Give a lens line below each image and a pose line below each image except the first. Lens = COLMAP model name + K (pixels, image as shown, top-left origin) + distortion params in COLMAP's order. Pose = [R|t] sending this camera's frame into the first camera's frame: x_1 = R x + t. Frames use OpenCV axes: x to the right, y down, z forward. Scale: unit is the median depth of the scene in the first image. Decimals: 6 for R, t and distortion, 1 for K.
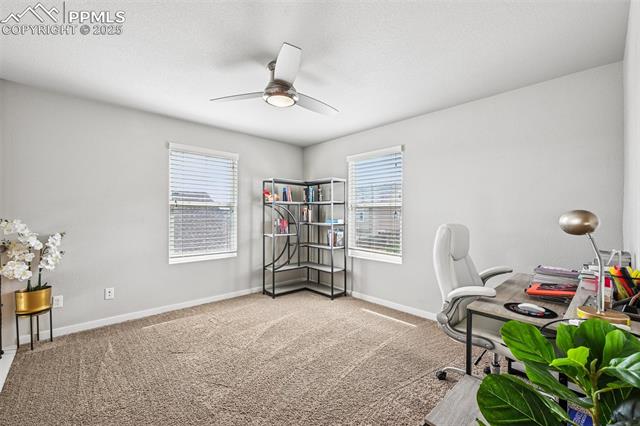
lens RADIAL K [[266.5, 0, 318.1], [0, 266.5, 214.3], [0, 0, 1]] dist [-0.000338, 0.000158]
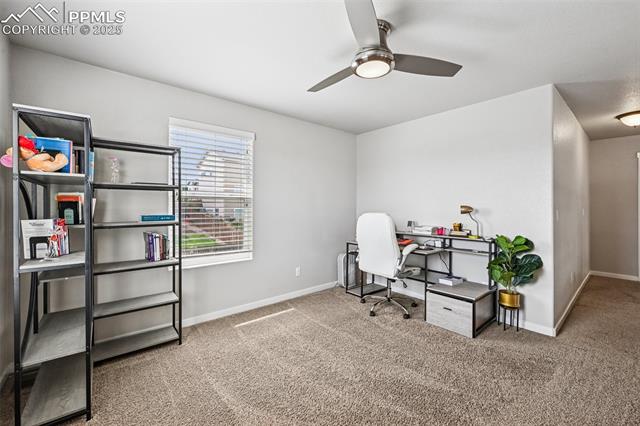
lens RADIAL K [[266.5, 0, 318.2], [0, 266.5, 209.7], [0, 0, 1]] dist [-0.000338, 0.000158]
pose [[0.041134, -0.007122, 0.999128, -0.597789], [0.004938, 0.999964, 0.006924, 0.005395], [-0.999141, 0.004648, 0.041168, 0.705572]]
